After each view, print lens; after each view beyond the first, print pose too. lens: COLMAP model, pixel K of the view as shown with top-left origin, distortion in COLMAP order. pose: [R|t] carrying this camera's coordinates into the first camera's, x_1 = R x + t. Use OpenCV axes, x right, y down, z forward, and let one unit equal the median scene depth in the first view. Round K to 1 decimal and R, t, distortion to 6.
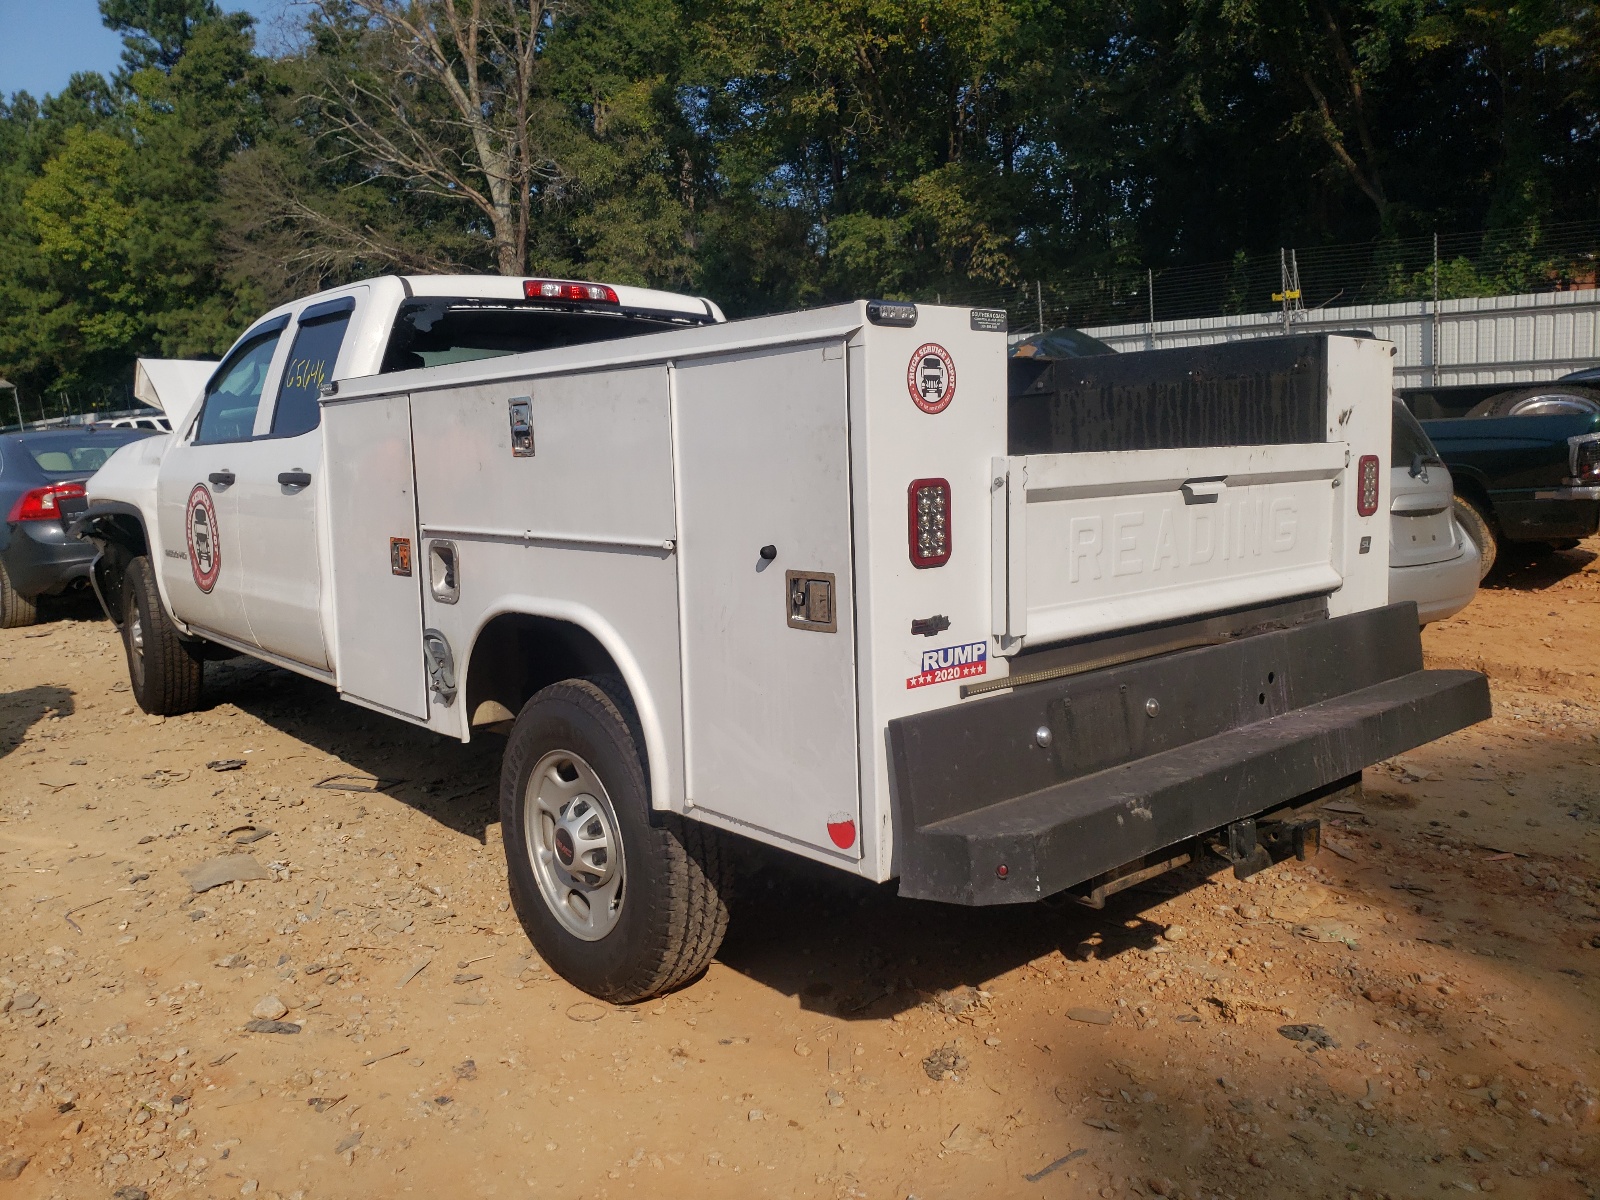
lens RADIAL K [[1256.8, 0, 774.8], [0, 1256.8, 598.9], [0, 0, 1]] dist [-0.003064, 0.002713]
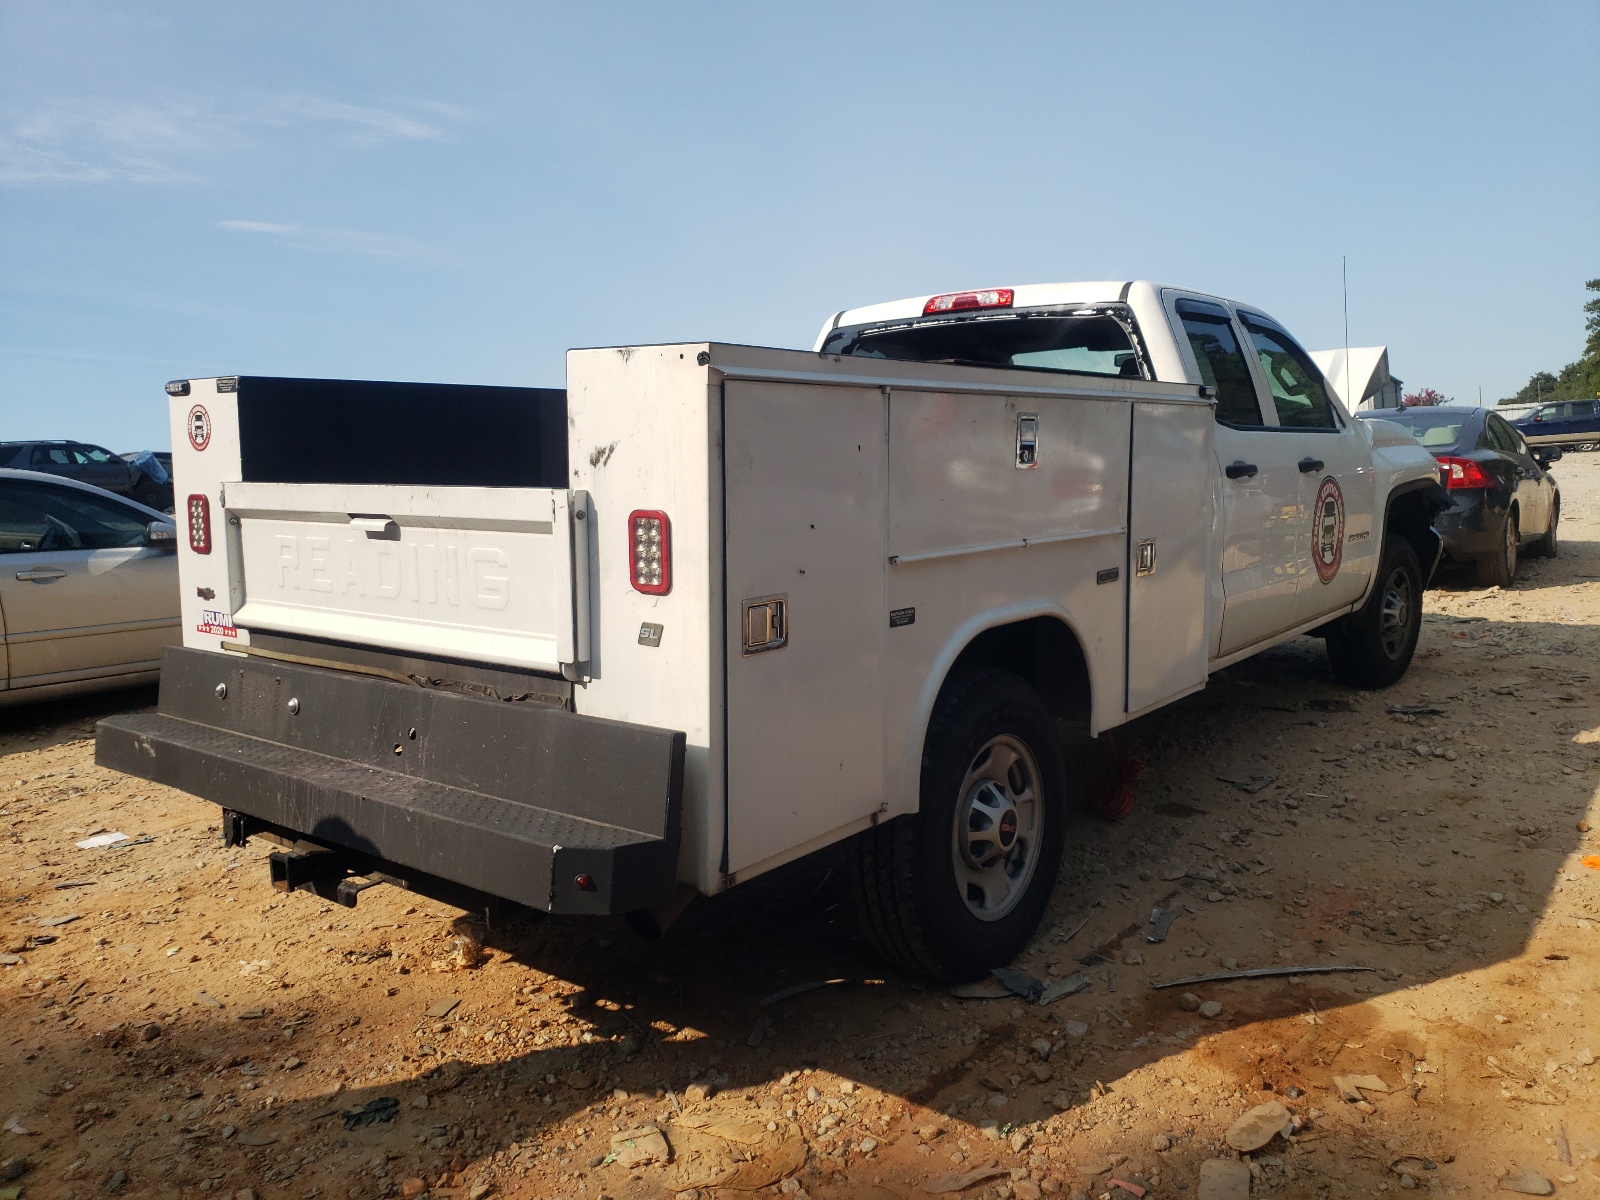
lens RADIAL K [[1256.8, 0, 774.8], [0, 1256.8, 598.9], [0, 0, 1]] dist [-0.003064, 0.002713]
pose [[0.216818, 0.140266, -0.966082, 1.190110], [-0.118185, 0.986116, 0.116650, -0.157170], [0.969032, 0.088884, 0.230385, 0.914629]]
